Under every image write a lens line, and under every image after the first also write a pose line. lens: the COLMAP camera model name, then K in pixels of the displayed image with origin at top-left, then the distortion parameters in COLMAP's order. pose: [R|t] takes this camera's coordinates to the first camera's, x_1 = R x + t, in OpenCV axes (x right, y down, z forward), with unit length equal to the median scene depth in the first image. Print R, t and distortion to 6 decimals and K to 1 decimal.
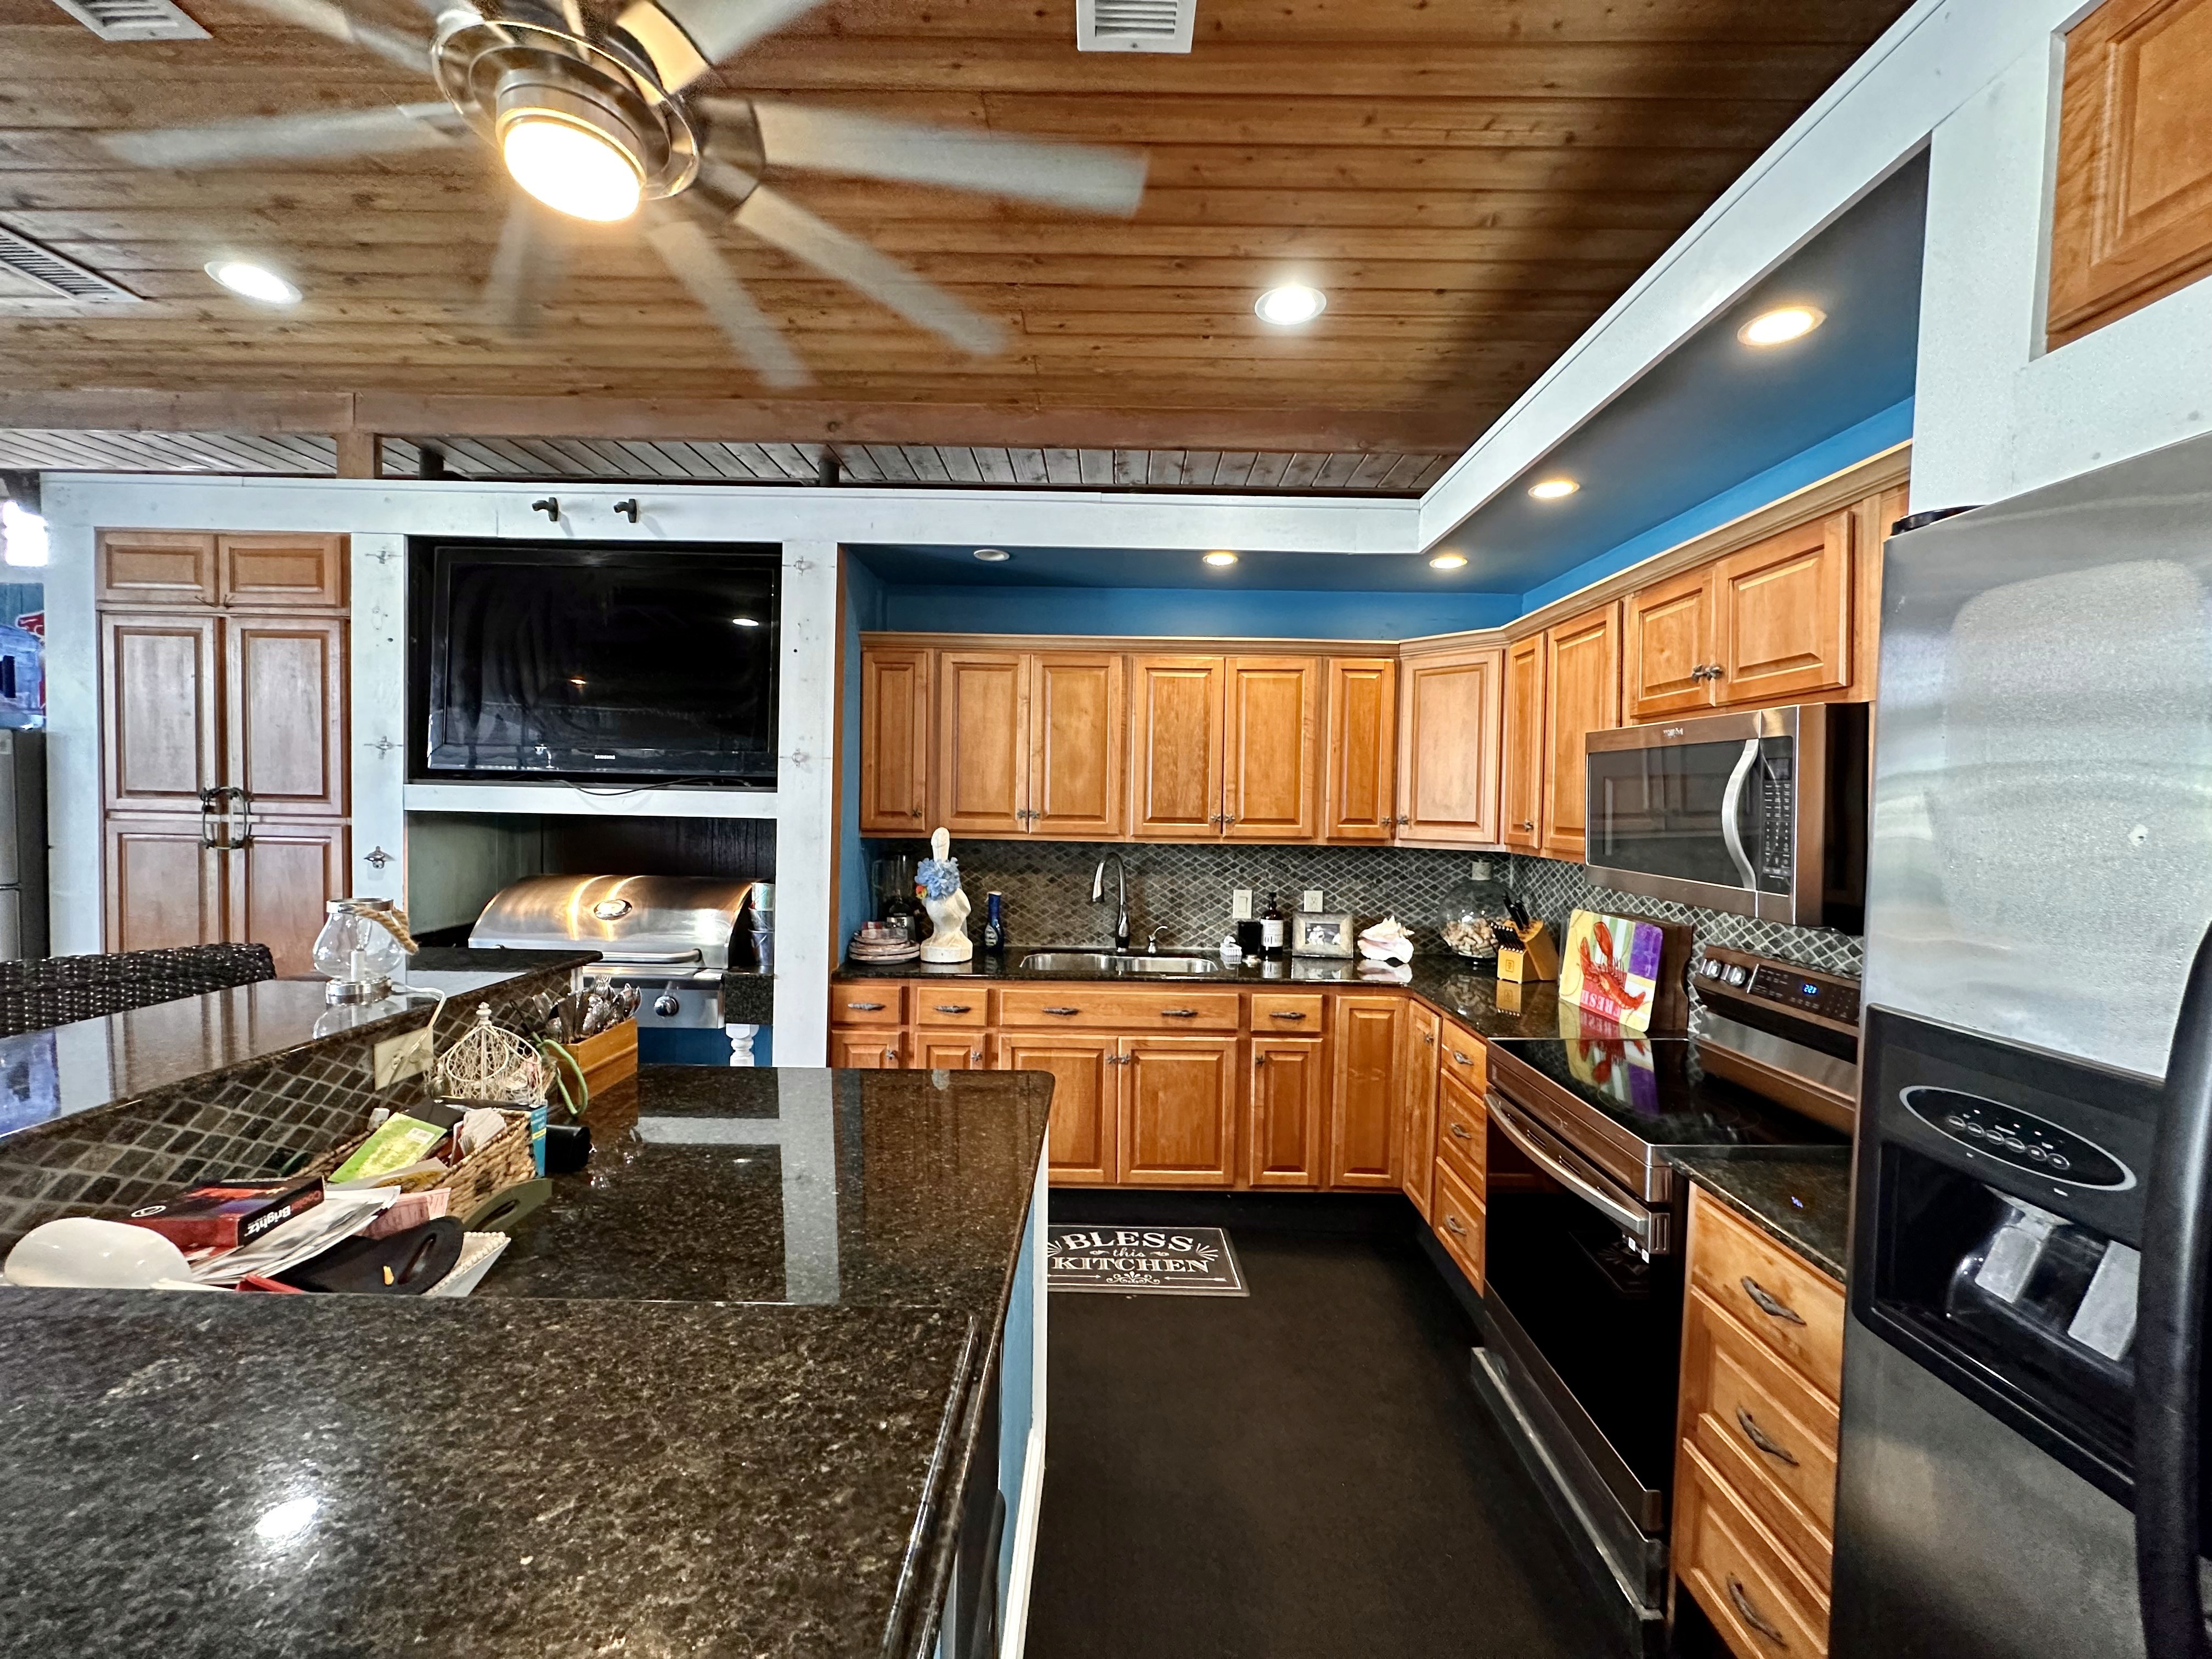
lens RADIAL K [[891.3, 0, 1110.5], [0, 891.3, 830.9], [0, 0, 1]] dist [-0.001019, 0.000009]
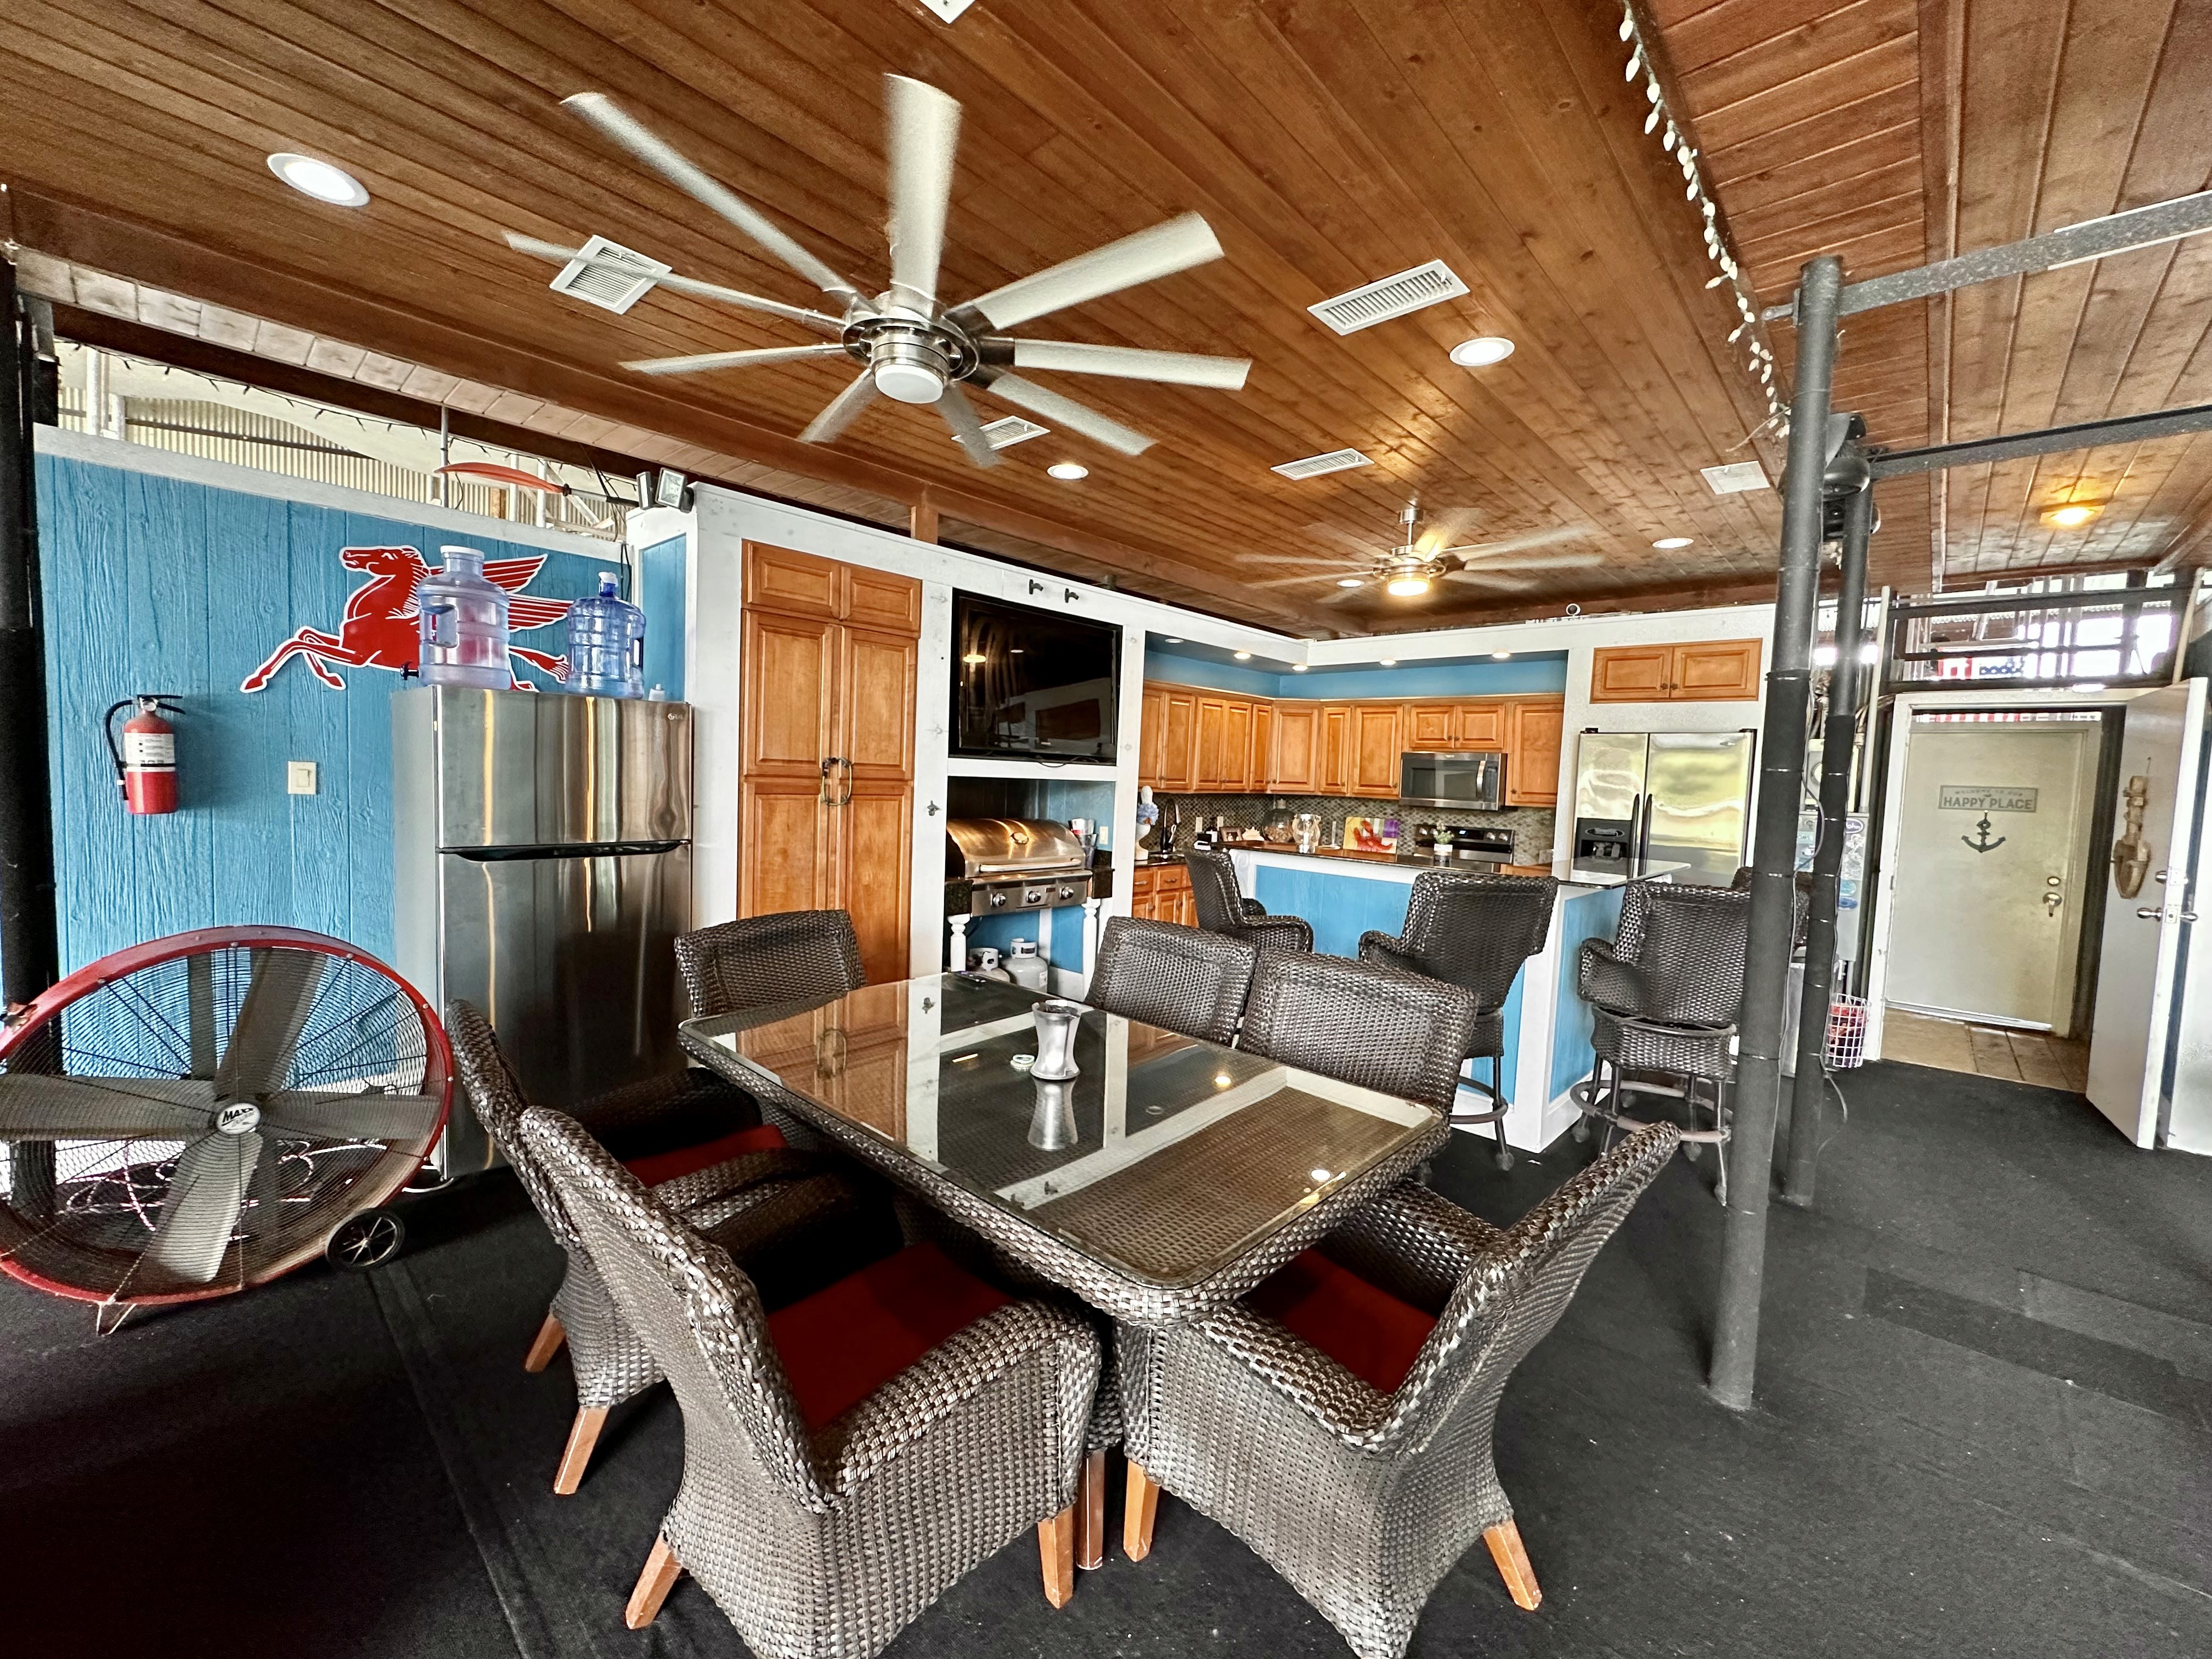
lens RADIAL K [[891.3, 0, 1105.8], [0, 891.3, 828.7], [0, 0, 1]] dist [-0.001019, 0.000009]
pose [[0.678525, -0.040402, 0.733466, -1.720146], [0.004943, 0.998715, 0.050440, -0.008432], [-0.734561, -0.030600, 0.677852, -0.196622]]
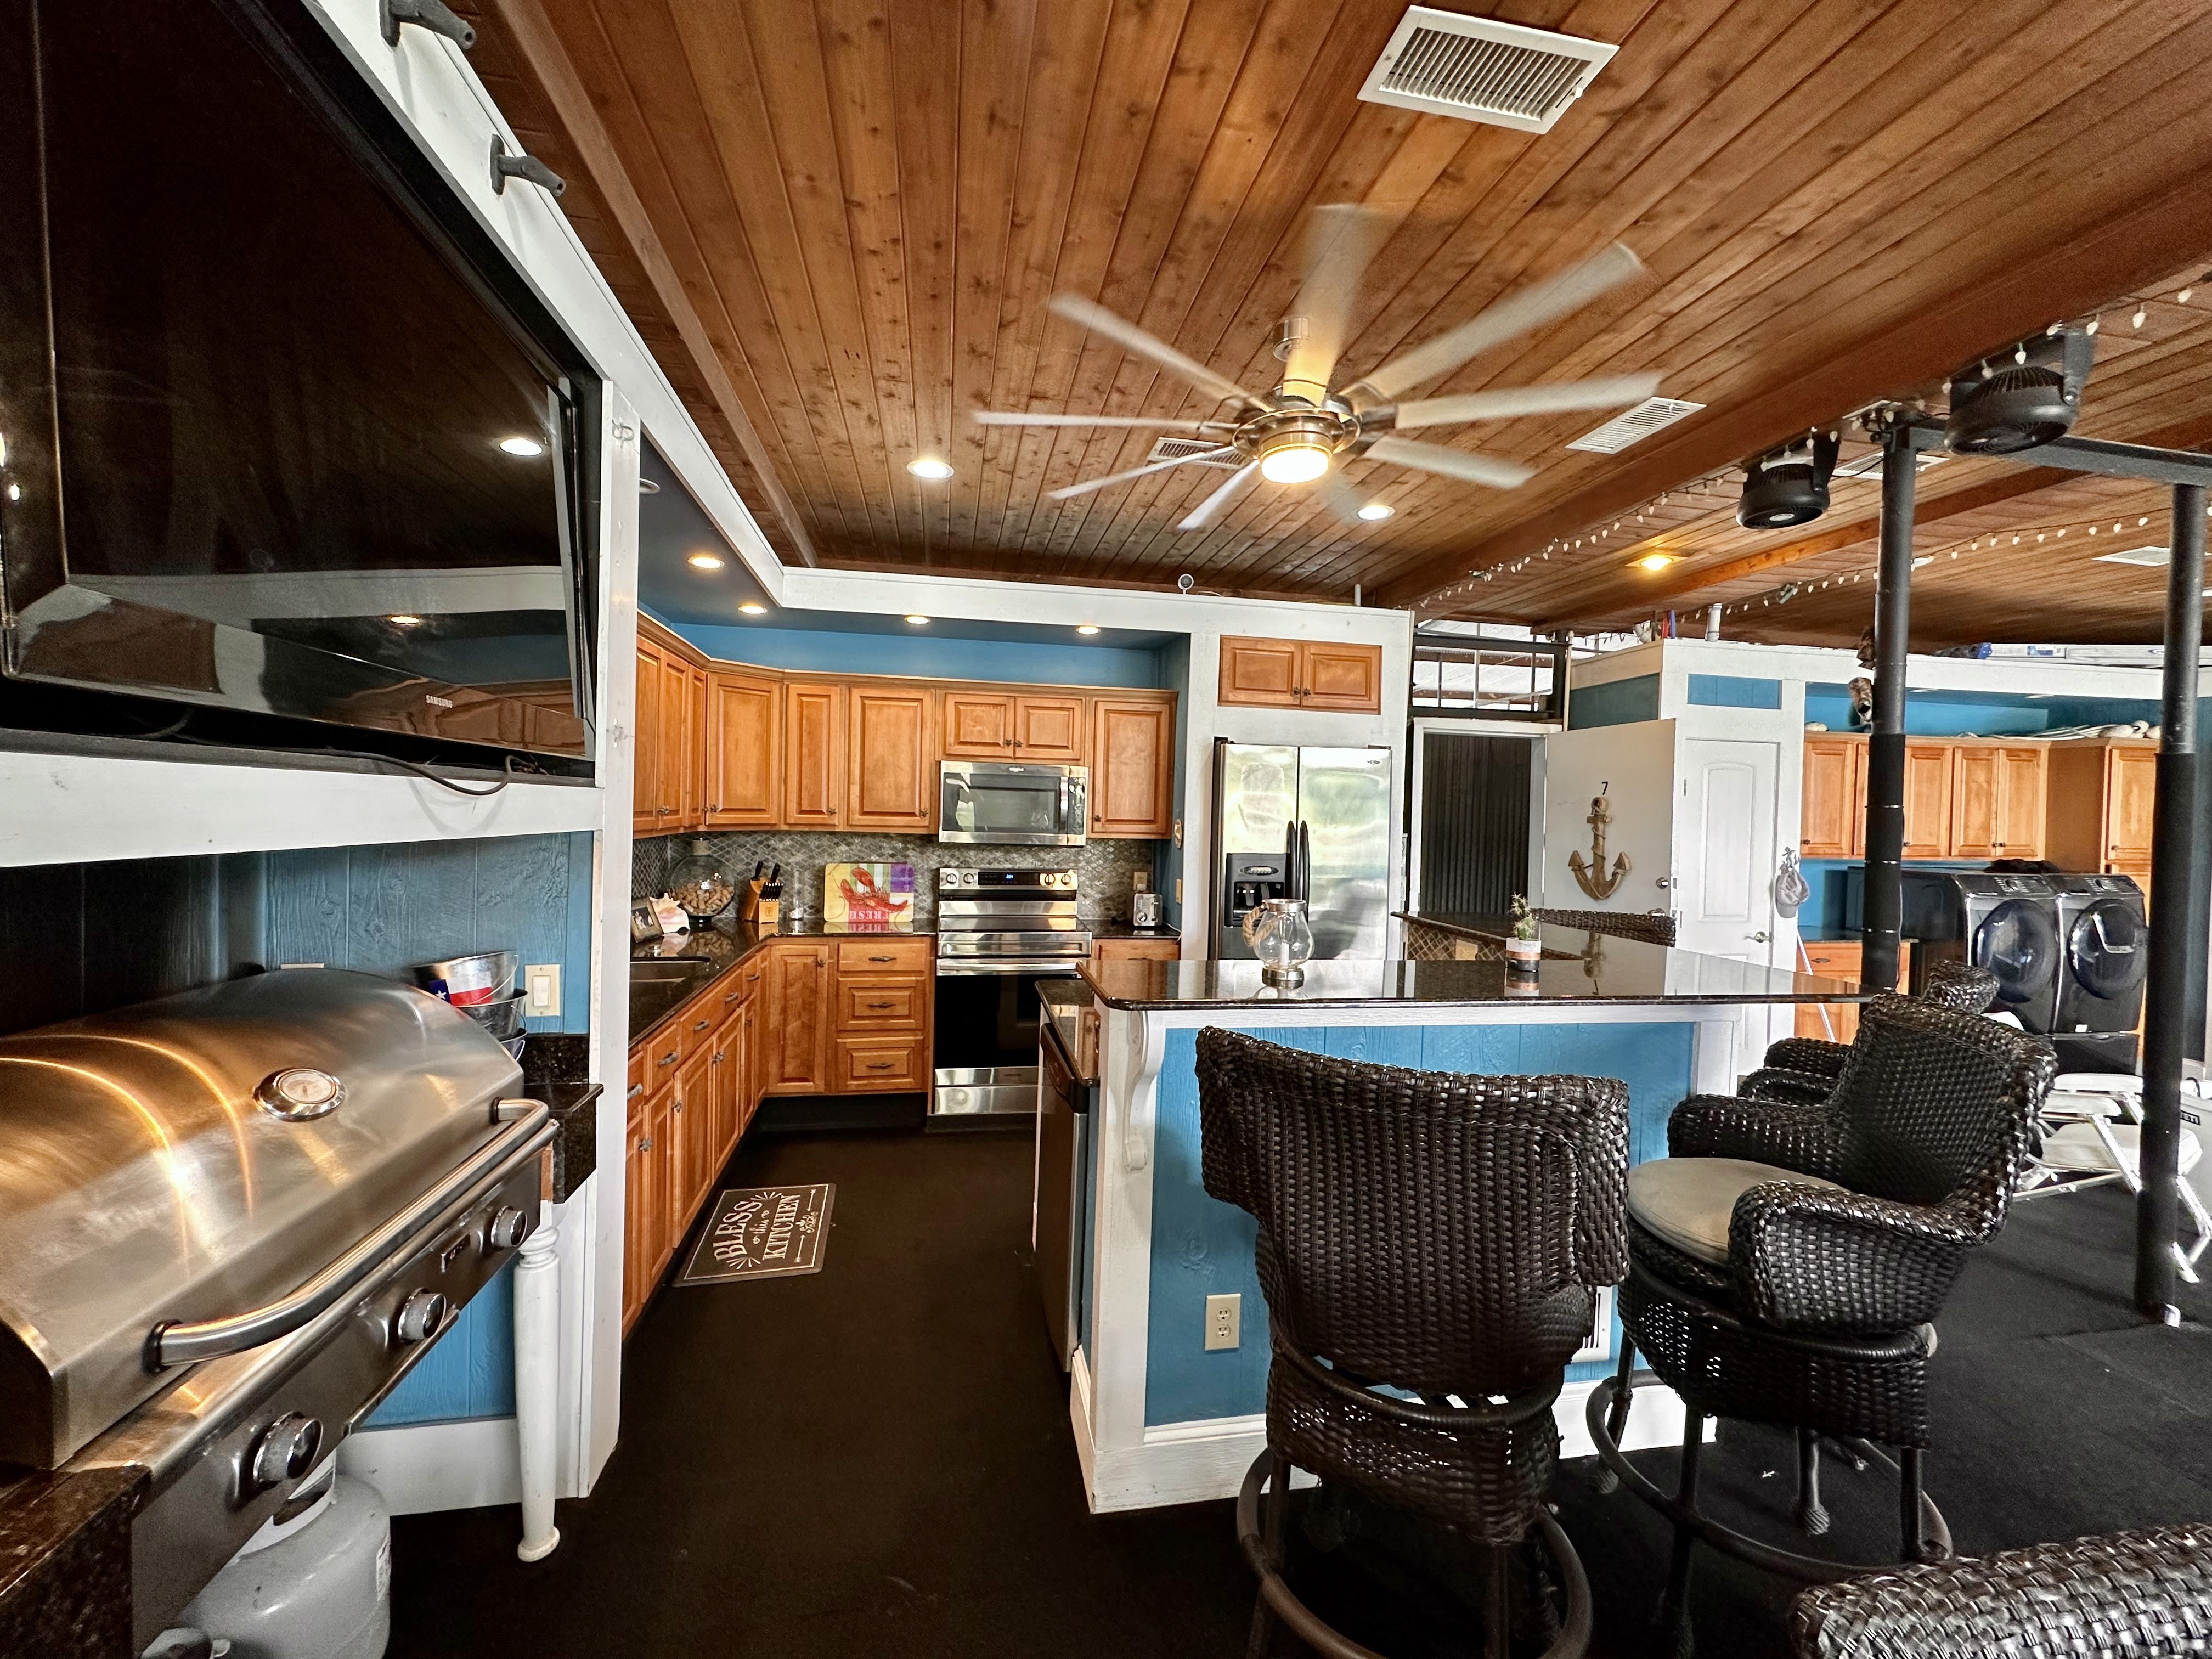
lens RADIAL K [[891.3, 0, 1112.7], [0, 891.3, 822.9], [0, 0, 1]] dist [-0.001019, 0.000009]
pose [[-0.192819, -0.037988, 0.980499, -1.058223], [0.008669, 0.999145, 0.040415, -0.039835], [-0.981196, 0.016293, -0.192325, 0.778590]]
